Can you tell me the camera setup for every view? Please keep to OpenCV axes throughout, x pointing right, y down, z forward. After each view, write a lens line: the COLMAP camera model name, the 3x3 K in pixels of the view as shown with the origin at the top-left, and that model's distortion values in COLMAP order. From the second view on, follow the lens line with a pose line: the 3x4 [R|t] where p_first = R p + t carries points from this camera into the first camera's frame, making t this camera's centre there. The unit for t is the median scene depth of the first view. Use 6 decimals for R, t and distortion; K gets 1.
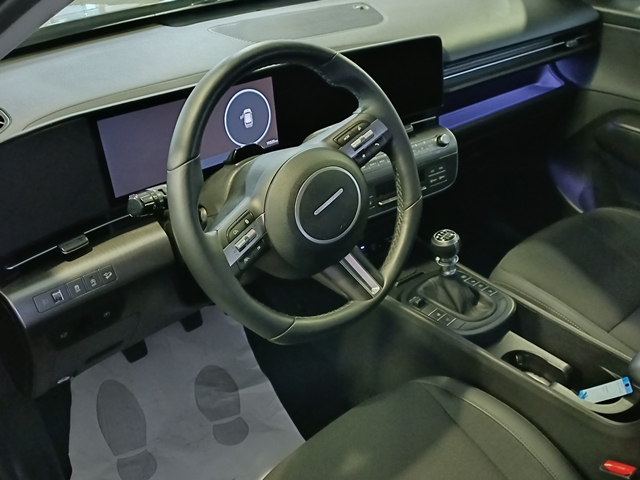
lens RADIAL K [[468.3, 0, 320.4], [0, 468.3, 240.0], [0, 0, 1]] dist [-0.005664, -0.001606]
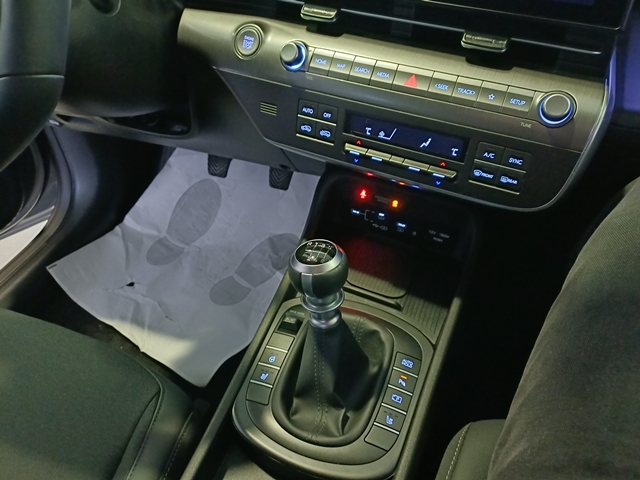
lens RADIAL K [[468.3, 0, 320.0], [0, 468.3, 239.9], [0, 0, 1]] dist [-0.005664, -0.001606]
pose [[0.494978, 0.620972, -0.607776, 0.434914], [-0.451997, 0.781397, 0.430253, -0.181547], [0.742089, 0.061747, 0.667451, 0.483283]]
